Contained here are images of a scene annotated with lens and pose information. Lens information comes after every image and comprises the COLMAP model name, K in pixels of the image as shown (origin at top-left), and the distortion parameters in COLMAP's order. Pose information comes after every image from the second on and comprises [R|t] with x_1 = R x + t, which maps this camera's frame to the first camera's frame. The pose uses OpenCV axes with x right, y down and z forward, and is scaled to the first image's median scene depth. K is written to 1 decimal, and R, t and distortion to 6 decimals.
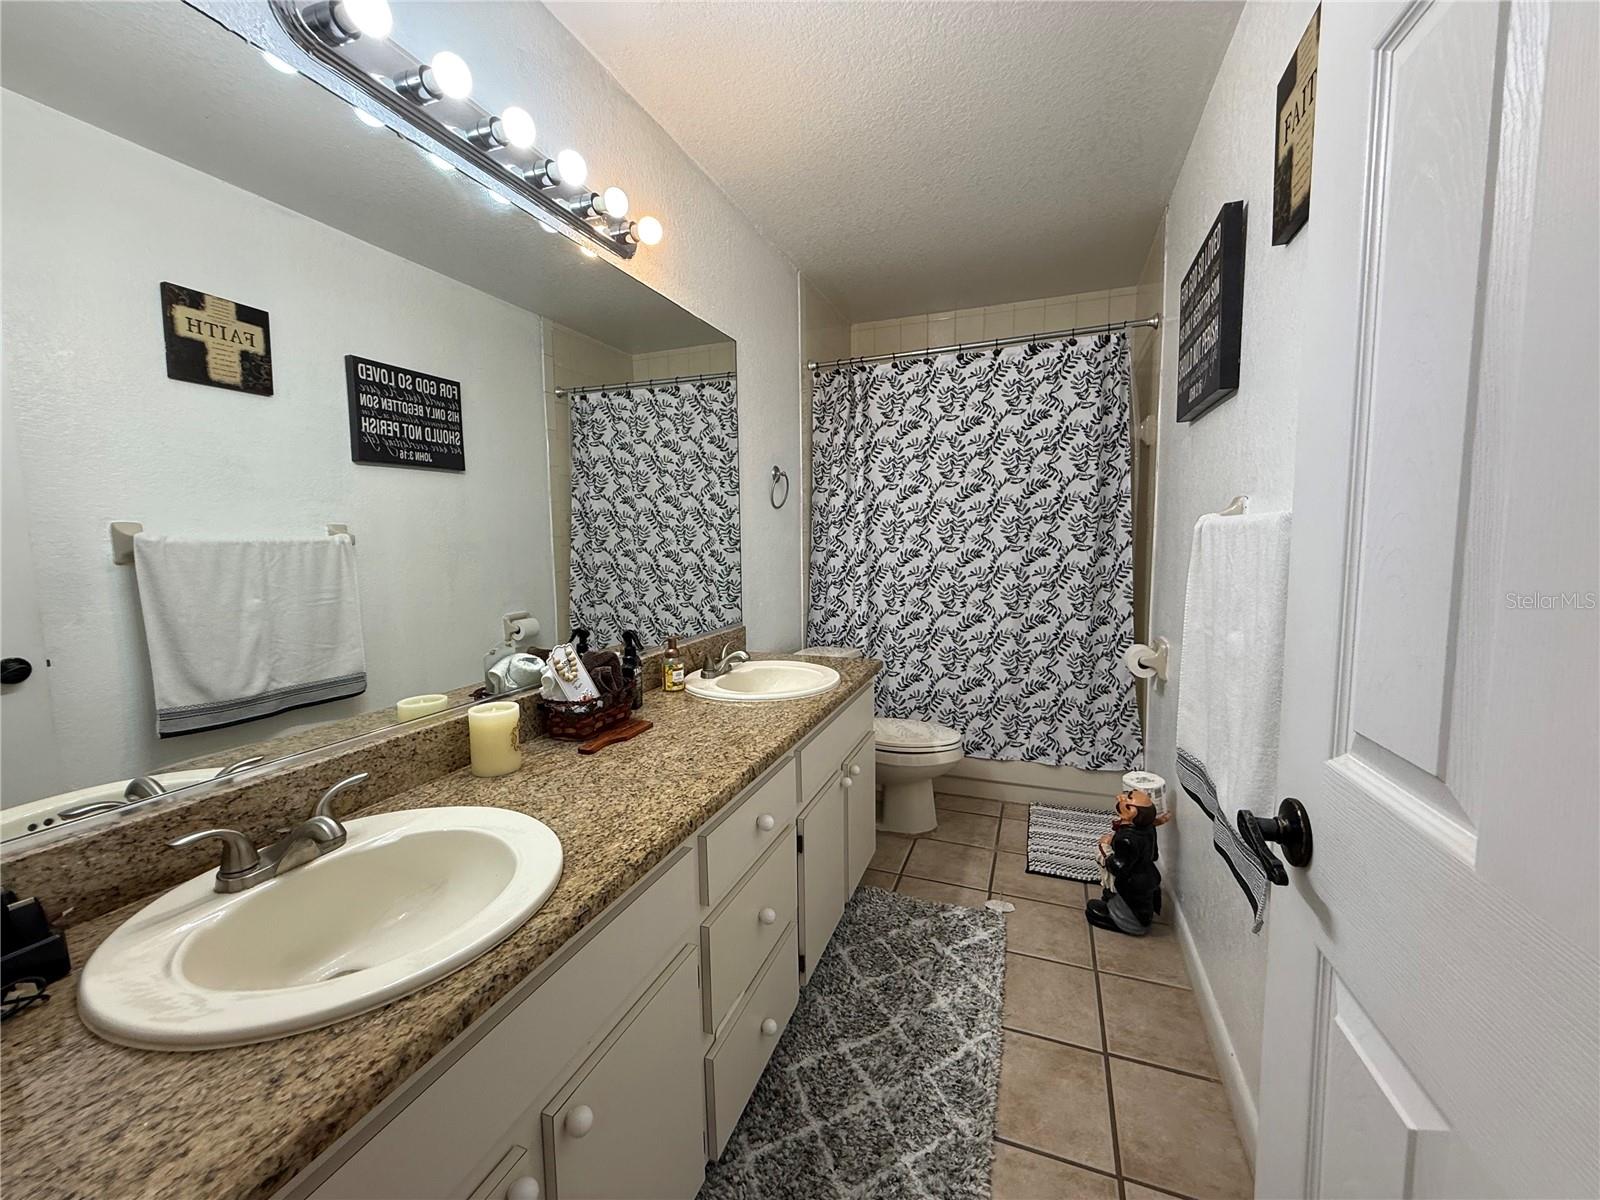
lens RADIAL K [[636.9, 0, 807.7], [0, 636.9, 595.7], [0, 0, 1]] dist [-0.000190, 0.000413]
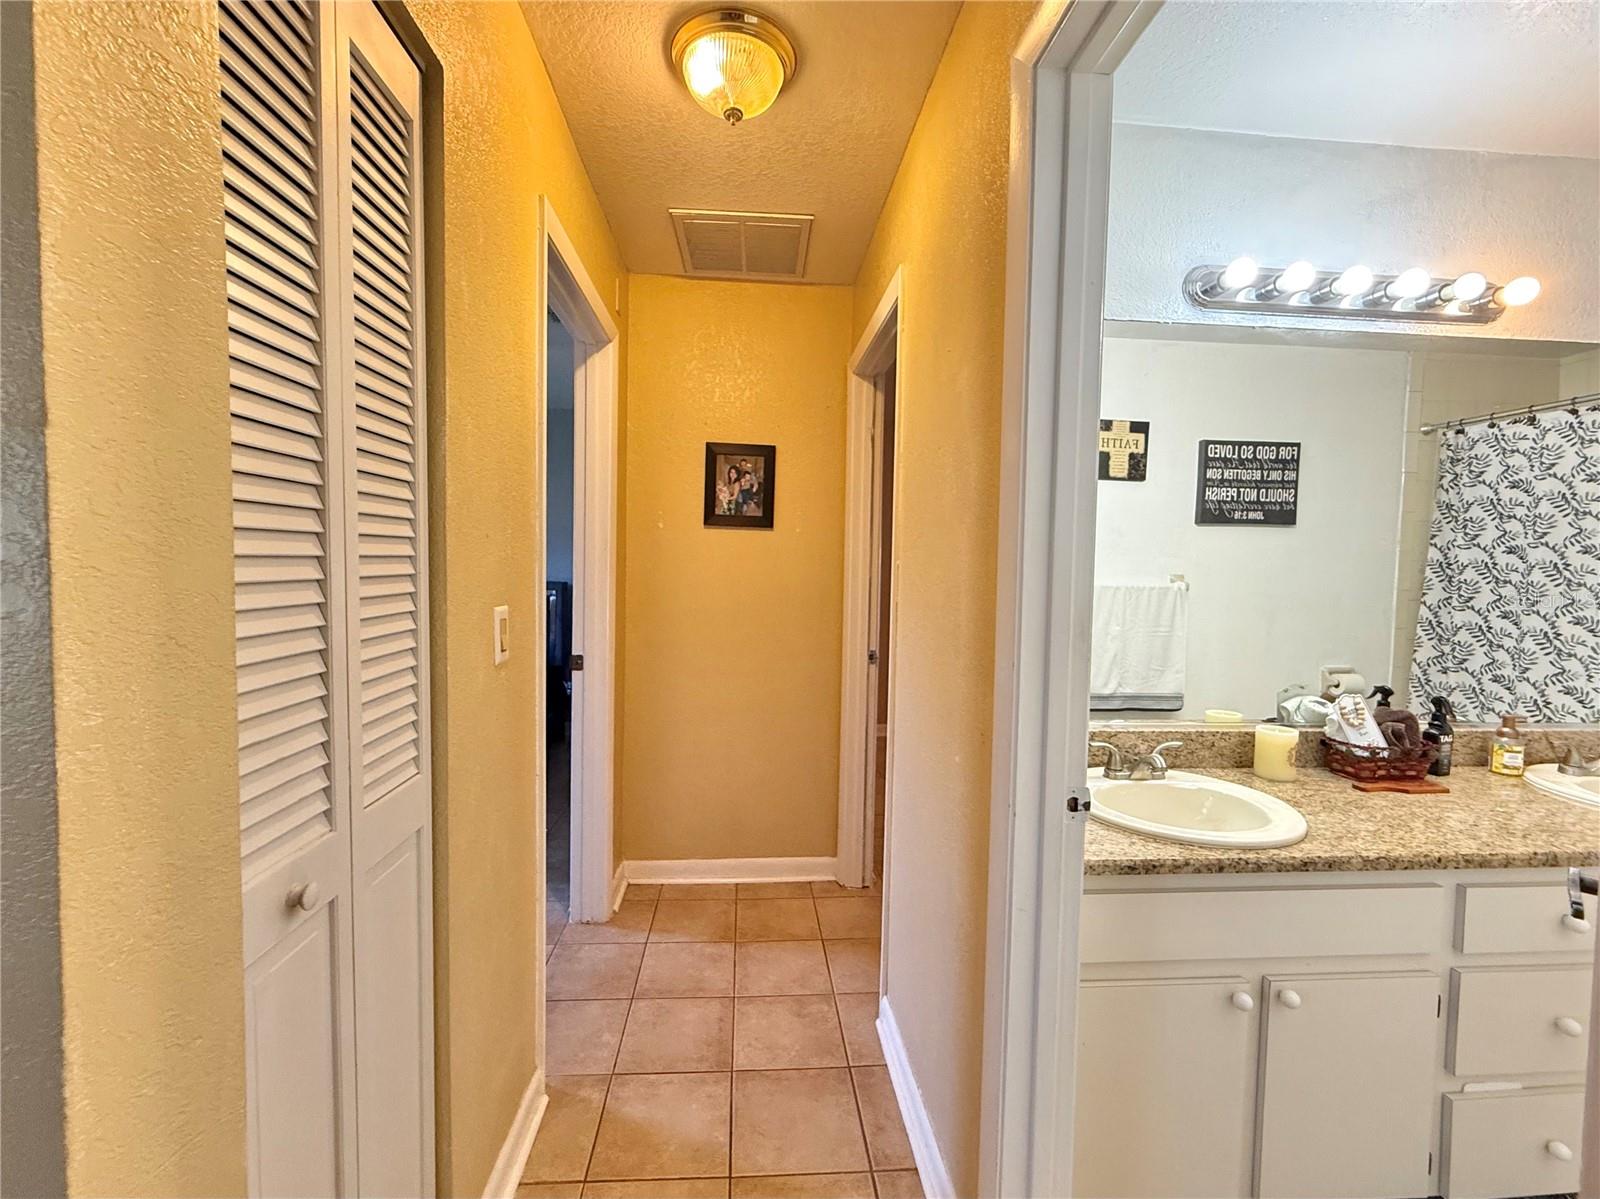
lens RADIAL K [[636.9, 0, 807.1], [0, 636.9, 600.7], [0, 0, 1]] dist [-0.000190, 0.000413]
pose [[0.405348, 0.063057, -0.911985, 0.140579], [-0.110628, 0.993670, 0.019534, -0.003005], [0.907444, 0.092973, 0.409758, -0.210489]]
